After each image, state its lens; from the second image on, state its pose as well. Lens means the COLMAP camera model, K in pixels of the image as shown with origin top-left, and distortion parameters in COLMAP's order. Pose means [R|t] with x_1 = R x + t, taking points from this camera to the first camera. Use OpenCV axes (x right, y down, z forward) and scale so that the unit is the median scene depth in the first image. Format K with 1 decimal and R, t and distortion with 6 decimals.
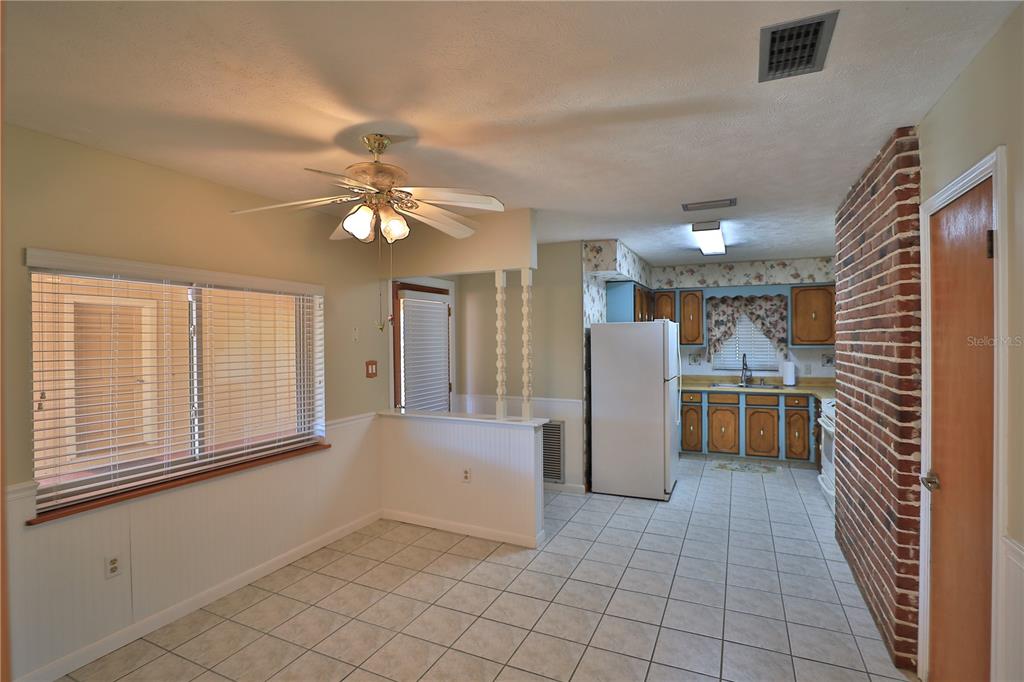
lens RADIAL K [[493.1, 0, 512.0], [0, 493.1, 341.0], [0, 0, 1]] dist [-0.040699, 0.012421]
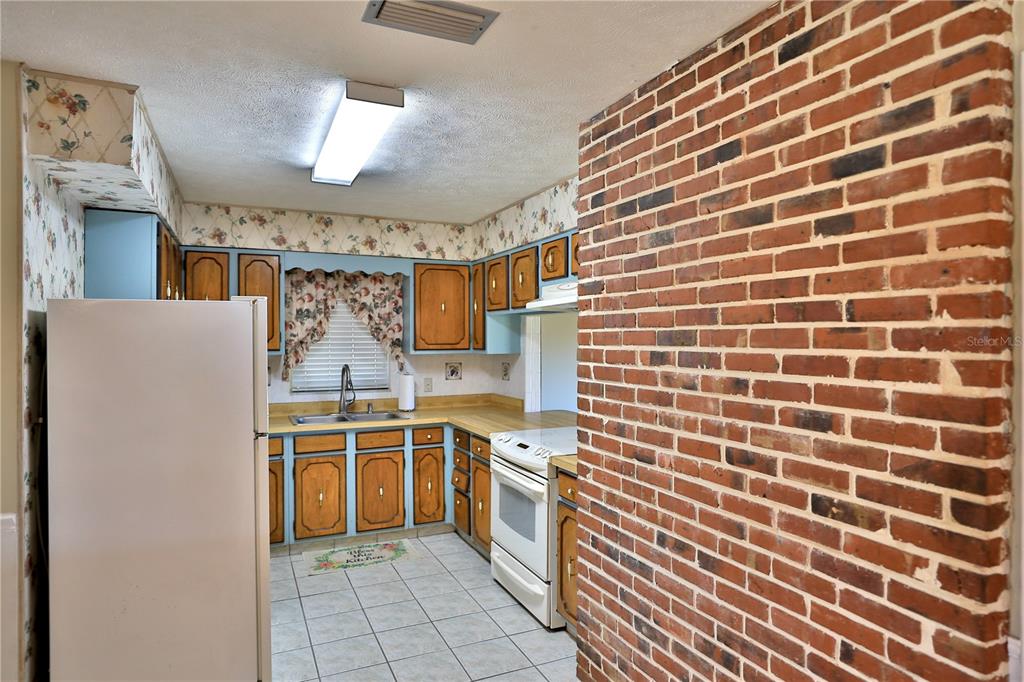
lens RADIAL K [[597.1, 0, 512.0], [0, 597.1, 341.0], [0, 0, 1]] dist [-0.019296, 0.003183]
pose [[0.649856, 0.001872, 0.760055, 0.040516], [0.000301, 0.999996, -0.002720, -0.002088], [-0.760057, 0.001997, 0.649853, 0.364784]]
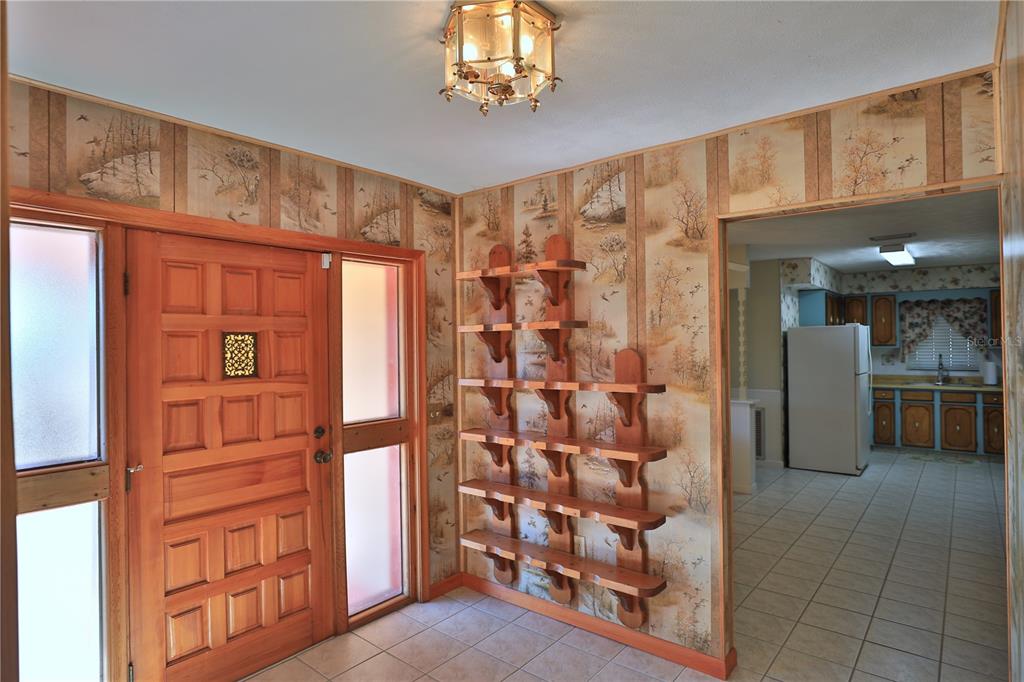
lens RADIAL K [[562.9, 0, 512.0], [0, 562.9, 341.0], [0, 0, 1]] dist [-0.042342, 0.021822]
pose [[0.967554, -0.003340, -0.252643, -0.120391], [0.001387, 0.999968, -0.007906, 0.005971], [0.252662, 0.007299, 0.967527, -0.400192]]
